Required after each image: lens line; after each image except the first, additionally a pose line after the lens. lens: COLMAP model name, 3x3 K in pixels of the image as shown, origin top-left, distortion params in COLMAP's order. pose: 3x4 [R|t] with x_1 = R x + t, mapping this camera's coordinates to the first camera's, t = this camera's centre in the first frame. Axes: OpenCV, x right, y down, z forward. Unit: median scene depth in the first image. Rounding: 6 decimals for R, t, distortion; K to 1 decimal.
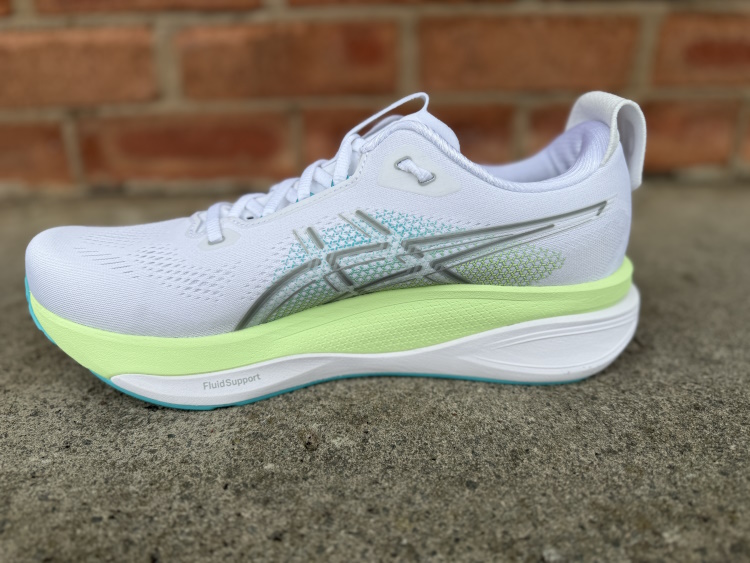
lens RADIAL K [[547.1, 0, 375.0], [0, 547.1, 281.5], [0, 0, 1]] dist [-0.025474, 0.000924]
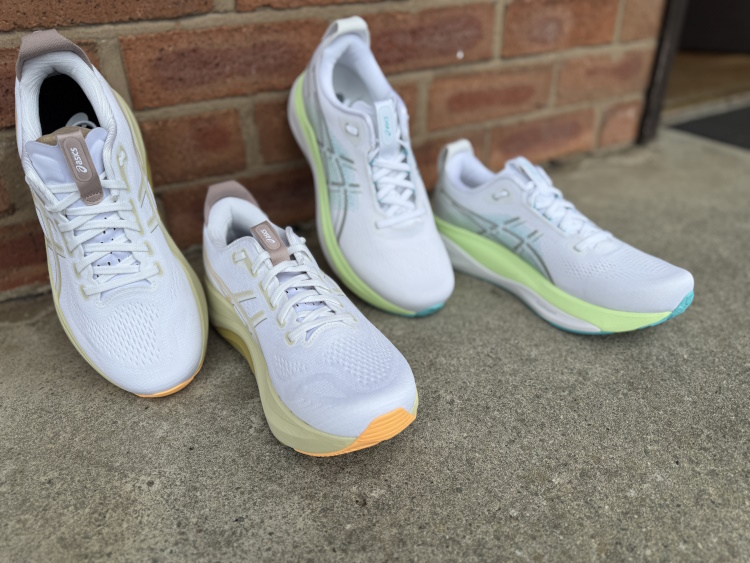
lens RADIAL K [[531.6, 0, 375.0], [0, 531.6, 281.5], [0, 0, 1]] dist [-0.010821, -0.001908]
pose [[0.887626, -0.240111, 0.393023, -0.575116], [0.195243, 0.969049, 0.151078, -0.596443], [-0.417134, -0.057366, 0.907033, -0.426278]]
